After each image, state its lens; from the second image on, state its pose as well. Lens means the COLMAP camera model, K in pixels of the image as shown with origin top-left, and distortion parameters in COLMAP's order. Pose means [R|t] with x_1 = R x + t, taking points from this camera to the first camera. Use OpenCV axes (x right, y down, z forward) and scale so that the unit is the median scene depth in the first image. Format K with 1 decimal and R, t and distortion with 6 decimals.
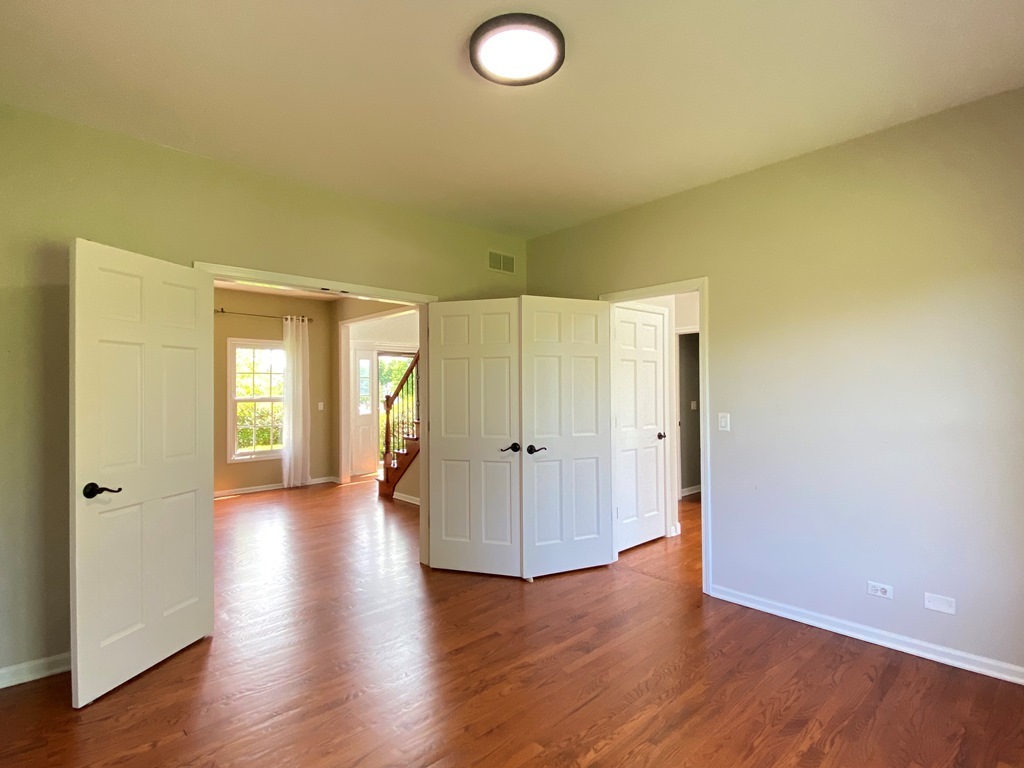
lens RADIAL K [[520.3, 0, 512.0], [0, 520.3, 384.0], [0, 0, 1]] dist [0.041781, -0.033152]
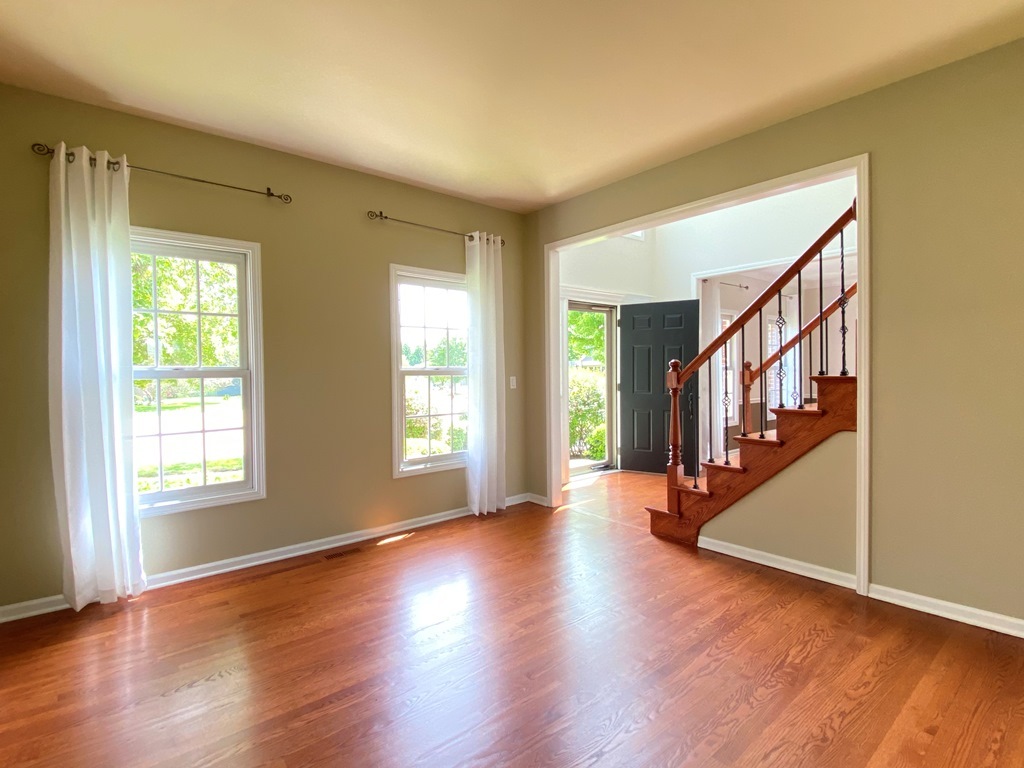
lens RADIAL K [[520.3, 0, 512.0], [0, 520.3, 384.0], [0, 0, 1]] dist [0.041781, -0.033152]
pose [[0.998849, -0.002594, -0.047894, -0.359426], [0.004226, 0.999413, 0.033993, 0.024196], [0.047778, -0.034157, 0.998274, 0.401403]]
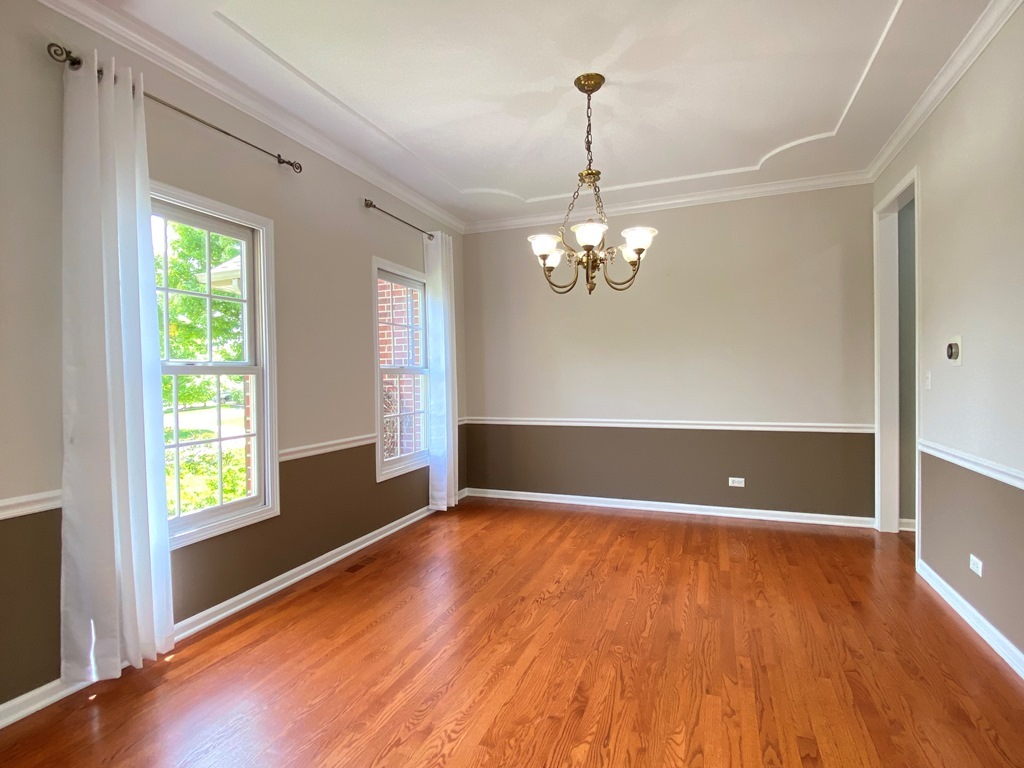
lens RADIAL K [[520.3, 0, 512.0], [0, 520.3, 384.0], [0, 0, 1]] dist [0.041781, -0.033152]
pose [[0.905043, -0.015939, 0.425020, -0.611141], [0.005165, 0.999636, 0.026490, 0.030820], [-0.425288, -0.021780, 0.904796, 0.416237]]
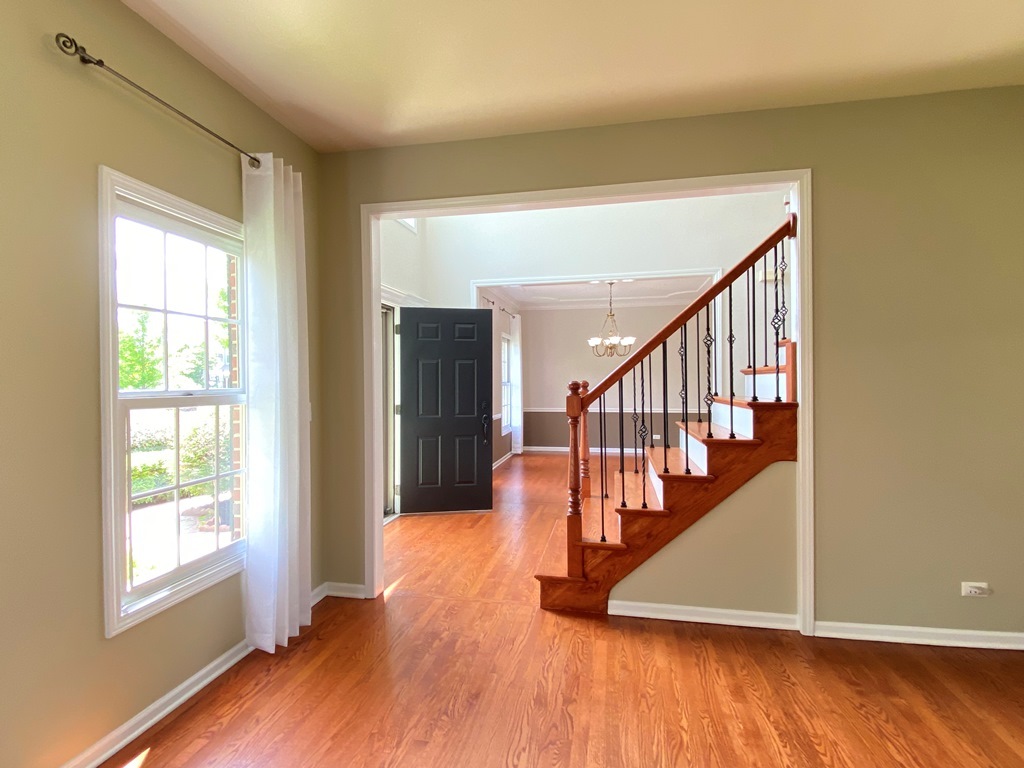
lens RADIAL K [[520.3, 0, 512.0], [0, 520.3, 384.0], [0, 0, 1]] dist [0.041781, -0.033152]
pose [[0.809726, -0.003626, 0.586796, -0.502422], [-0.004967, 0.999903, 0.013033, 0.016058], [-0.586787, -0.013468, 0.809630, 0.627581]]
